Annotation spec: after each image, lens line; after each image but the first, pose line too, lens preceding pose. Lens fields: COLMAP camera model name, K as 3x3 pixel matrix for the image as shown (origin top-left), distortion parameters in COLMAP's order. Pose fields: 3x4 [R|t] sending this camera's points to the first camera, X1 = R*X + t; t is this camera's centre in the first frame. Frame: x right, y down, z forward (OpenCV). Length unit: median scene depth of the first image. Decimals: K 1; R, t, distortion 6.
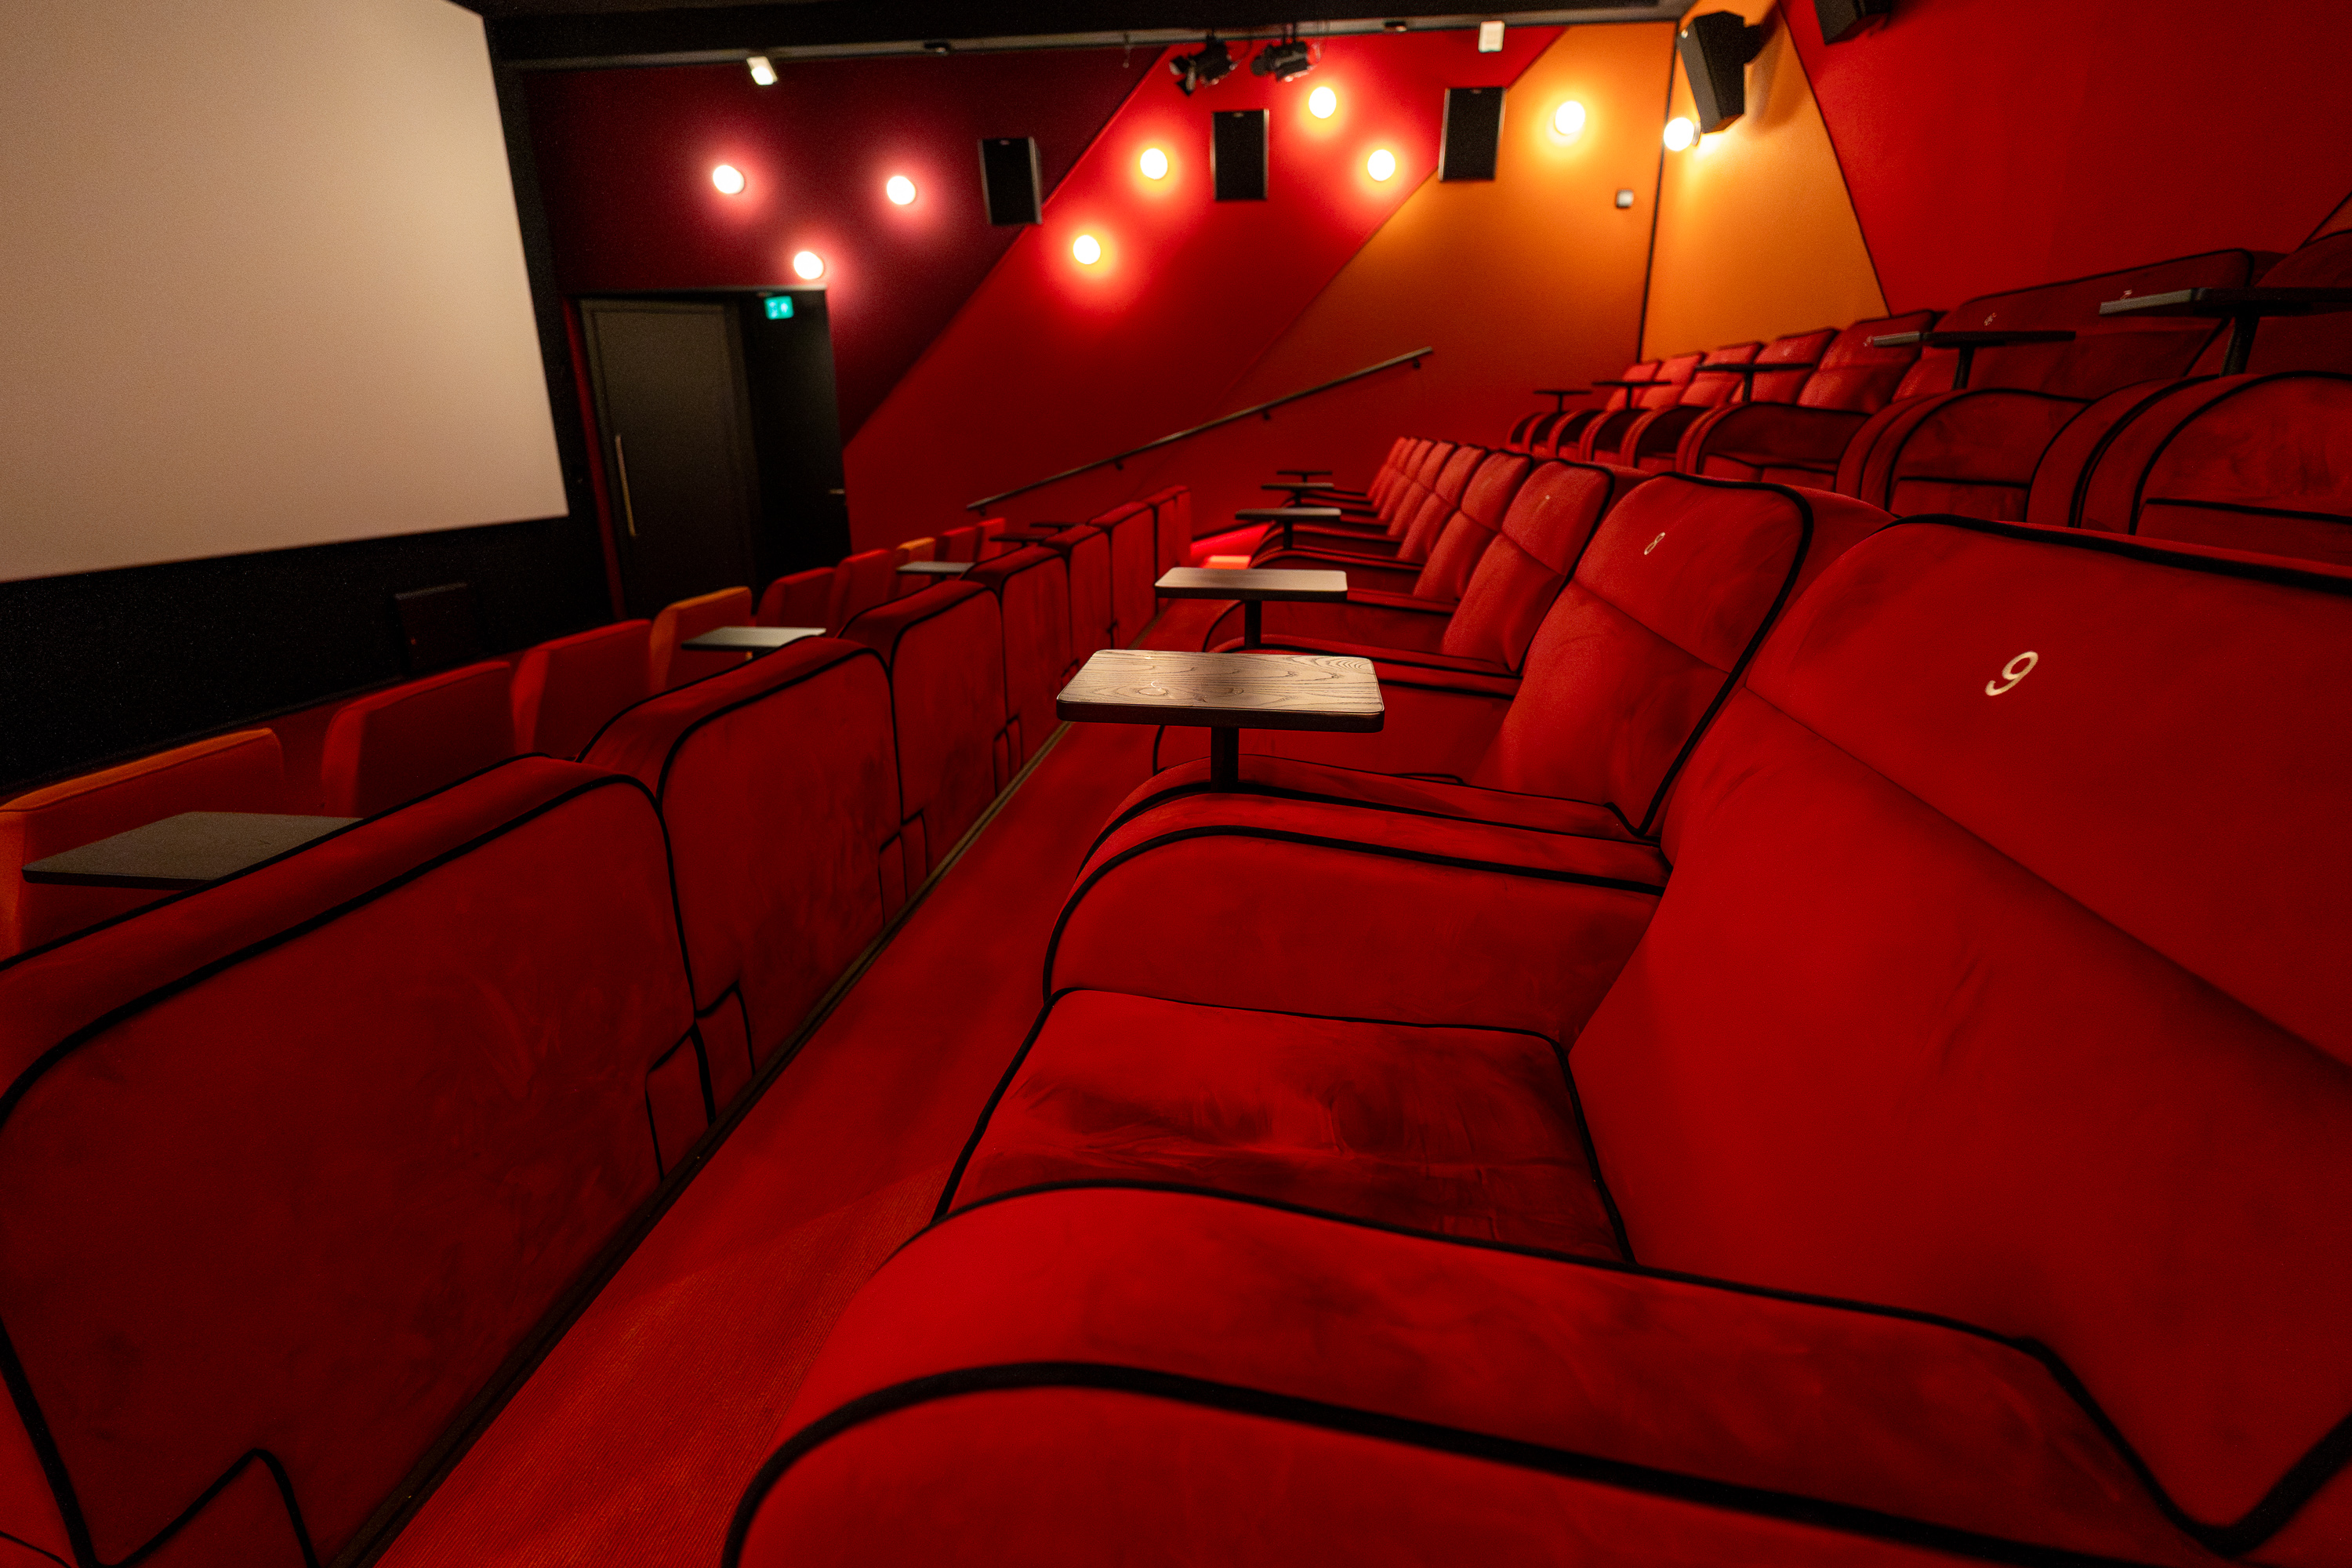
lens RADIAL K [[1127.5, 0, 1184.8], [0, 1127.5, 778.5], [0, 0, 1]] dist [-0.004246, 0.000583]
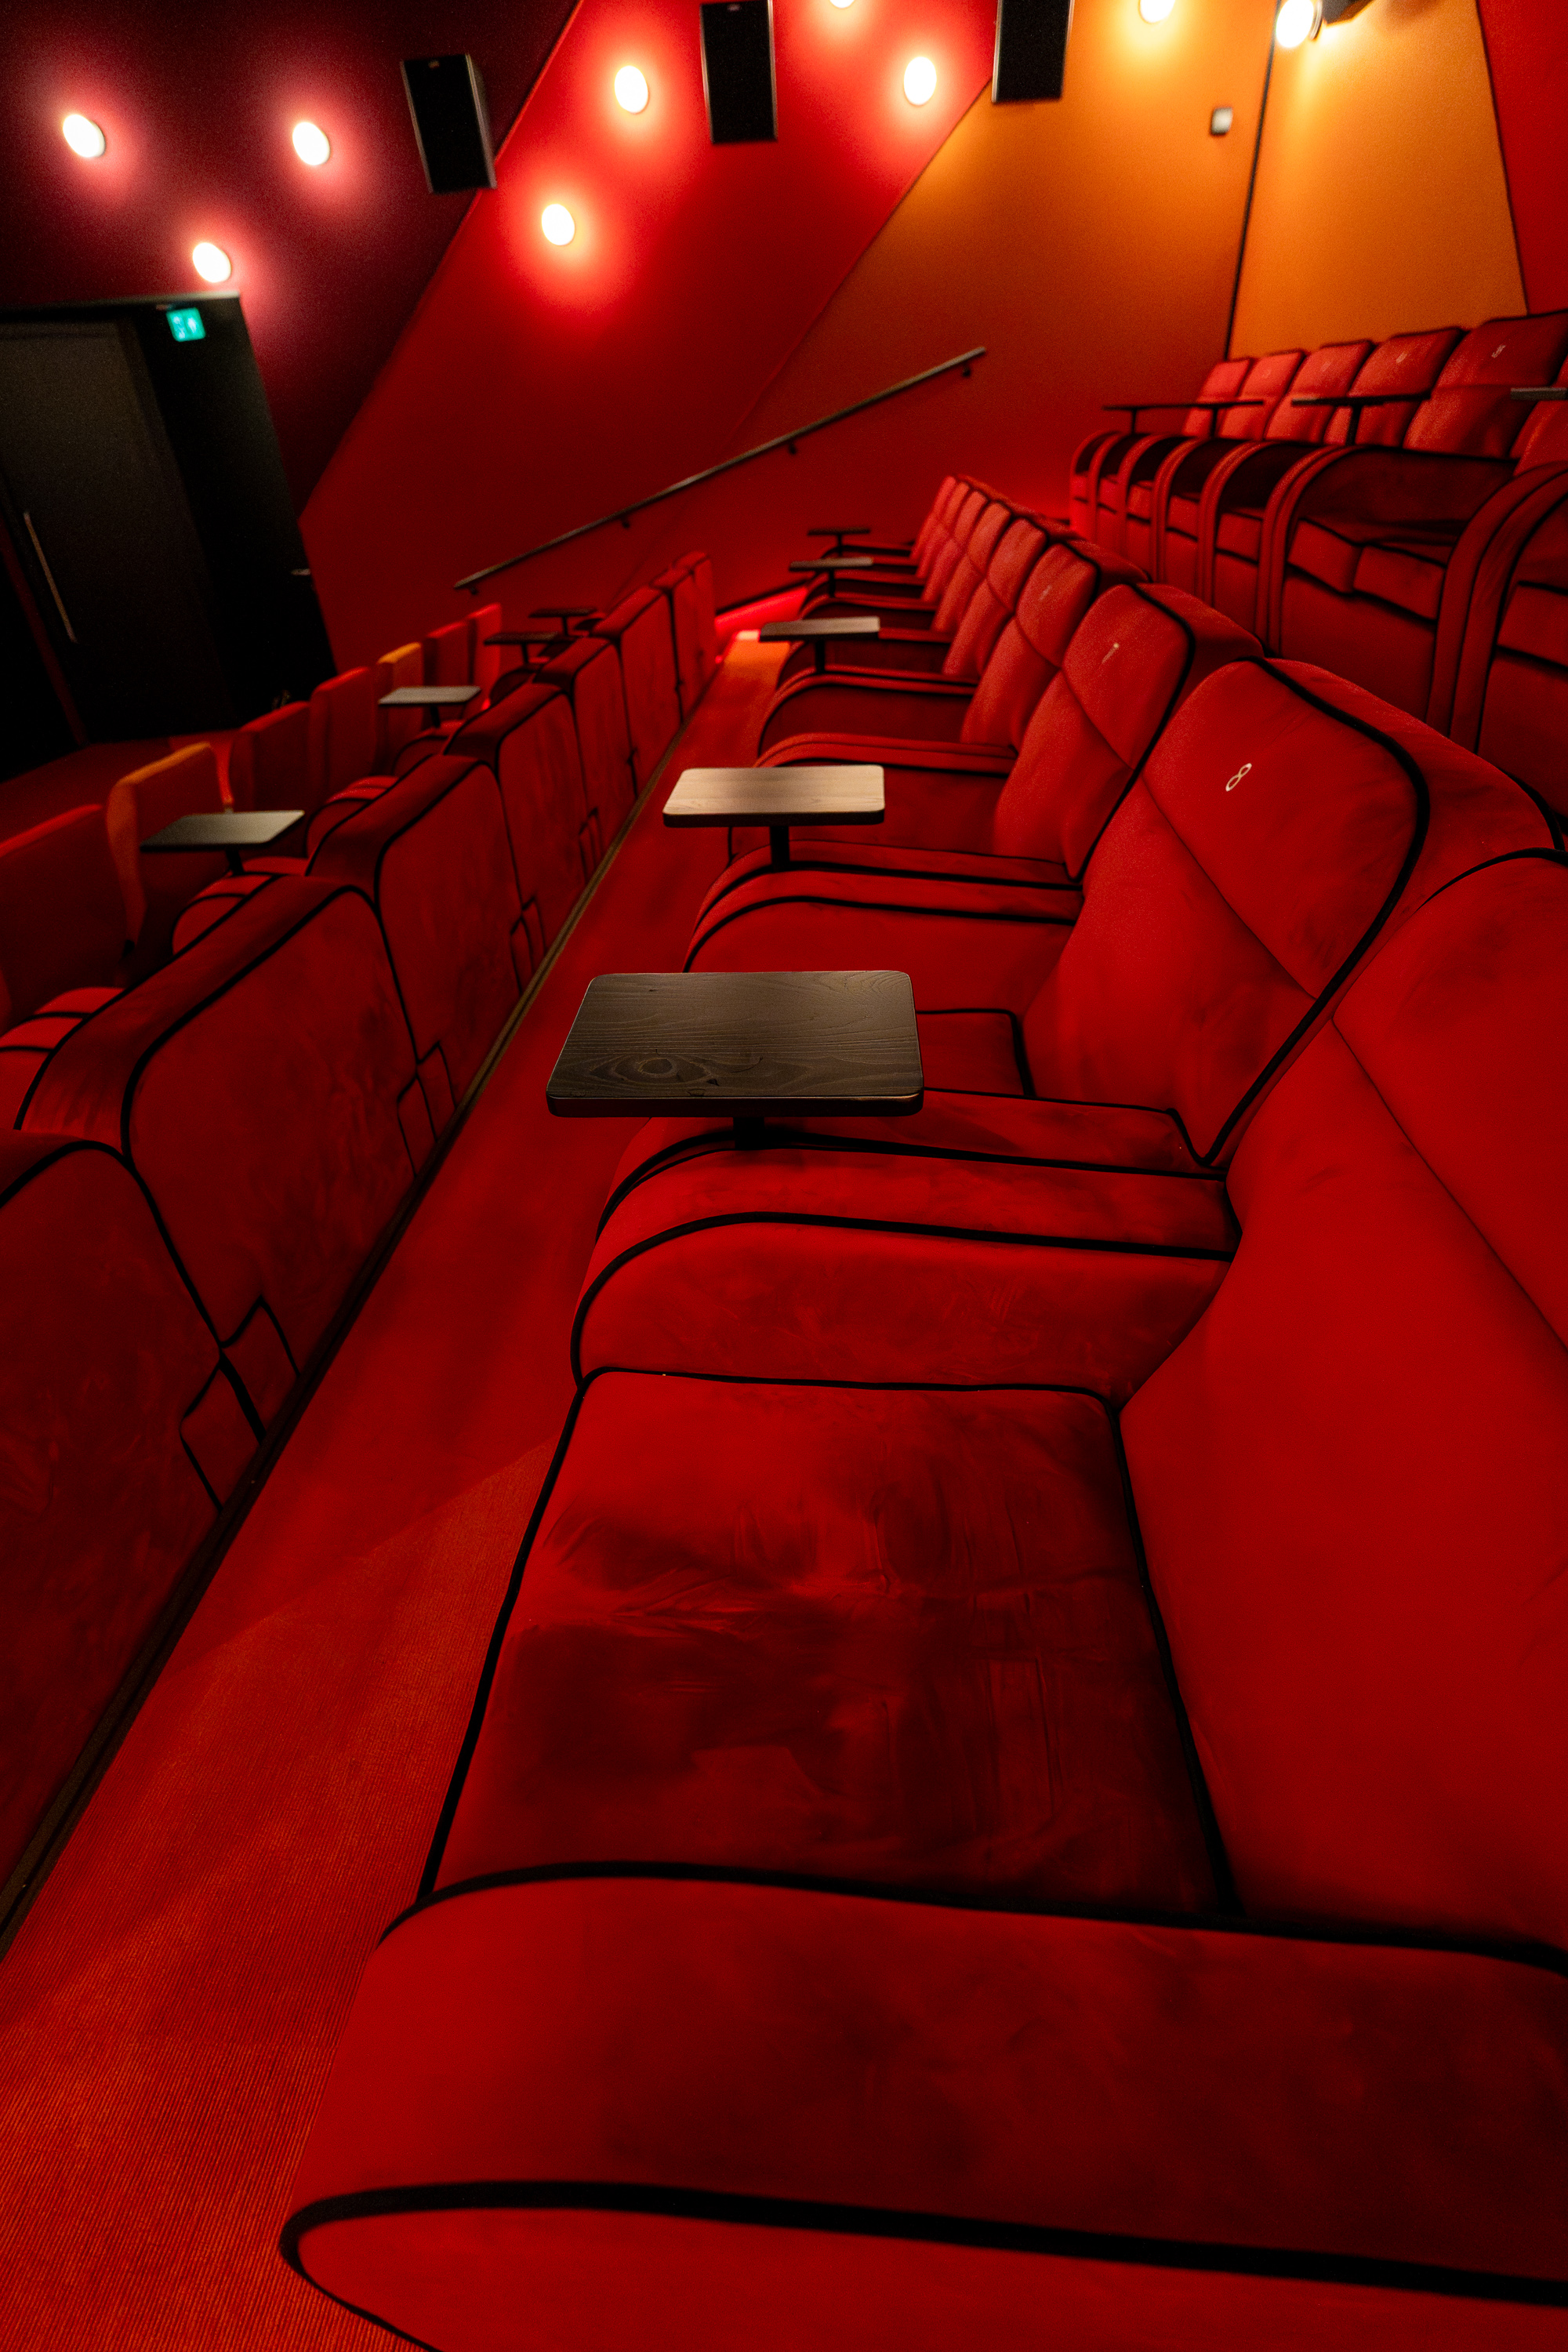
lens RADIAL K [[1100.2, 0, 796.1], [0, 1100.2, 1111.7], [0, 0, 1]] dist [-0.003105, -0.000661]
pose [[0.997192, -0.068583, 0.030067, 0.018952], [0.056409, 0.952032, 0.300754, -0.113486], [-0.049252, -0.298214, 0.953228, 0.069669]]
